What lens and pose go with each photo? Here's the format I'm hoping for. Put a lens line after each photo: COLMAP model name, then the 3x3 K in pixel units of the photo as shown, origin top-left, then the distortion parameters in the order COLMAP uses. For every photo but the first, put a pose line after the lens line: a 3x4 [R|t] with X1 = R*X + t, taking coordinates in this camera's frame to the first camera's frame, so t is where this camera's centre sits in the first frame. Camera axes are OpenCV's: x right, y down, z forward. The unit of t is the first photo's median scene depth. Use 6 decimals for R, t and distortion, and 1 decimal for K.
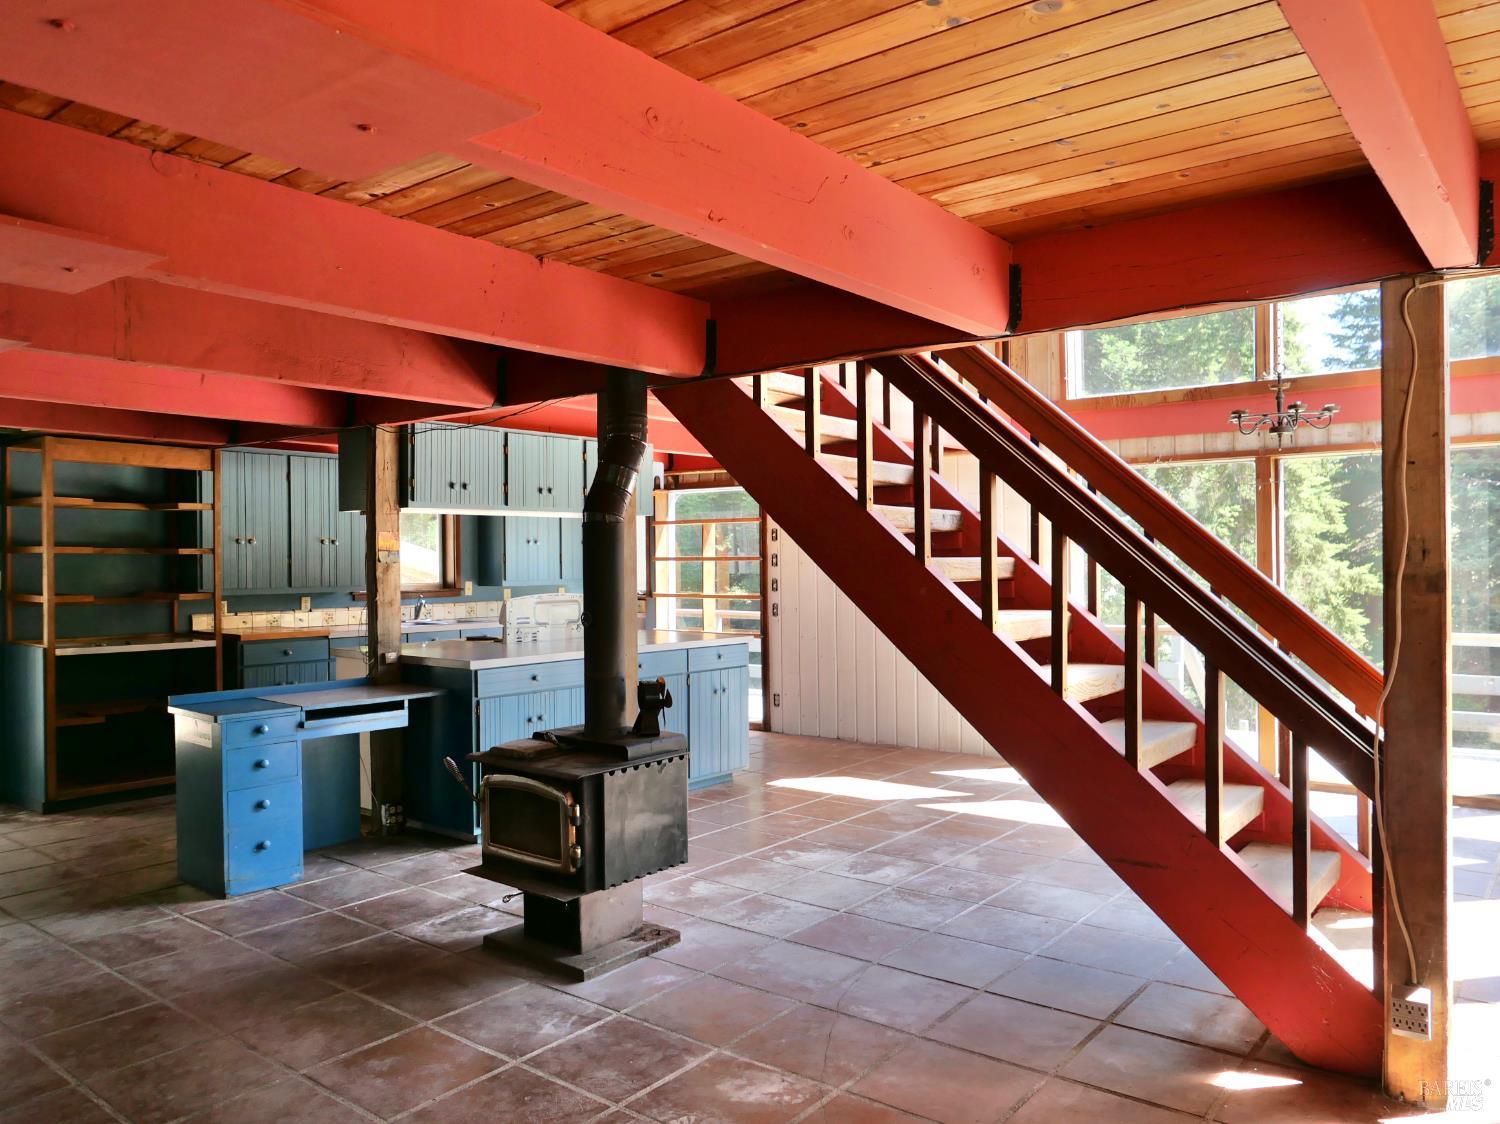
lens RADIAL K [[1074.0, 0, 750.0], [0, 1074.0, 562.0], [0, 0, 1]] dist [-0.020527, 0.002641]
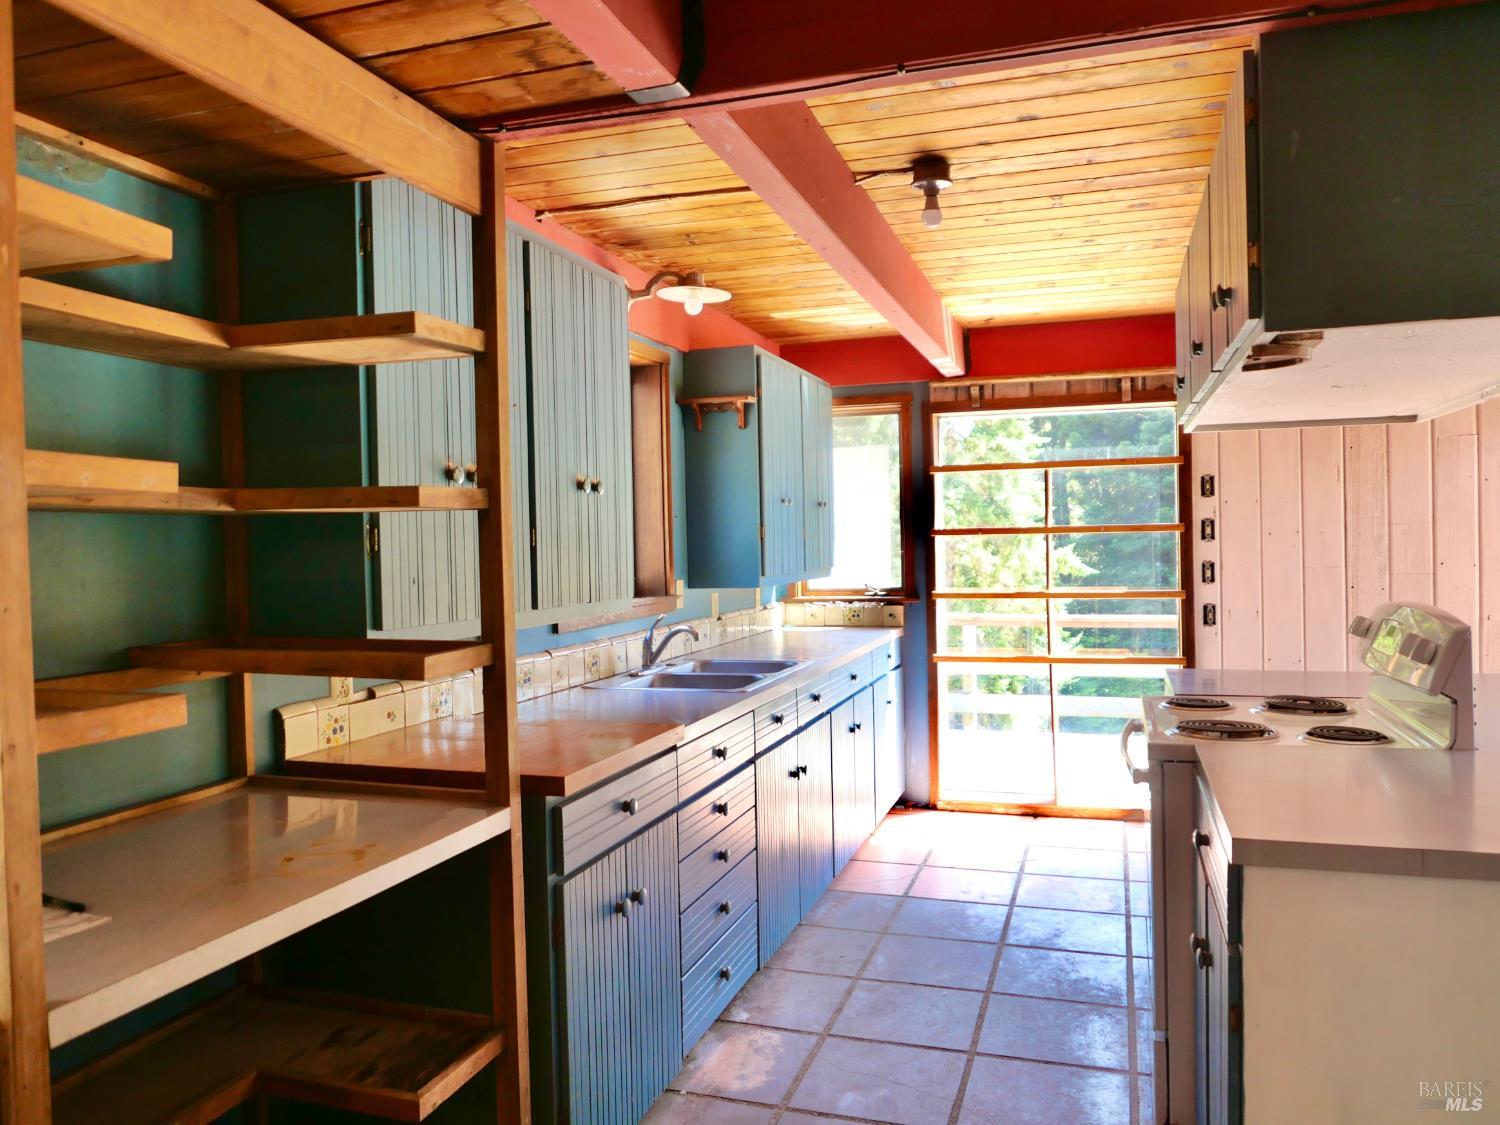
lens RADIAL K [[1074.0, 0, 750.0], [0, 1074.0, 562.5], [0, 0, 1]] dist [-0.020527, 0.002641]
pose [[0.938263, -0.021922, 0.345227, -0.411605], [0.018472, 0.999741, 0.013281, 0.003833], [-0.345428, -0.006084, 0.938425, 0.540213]]
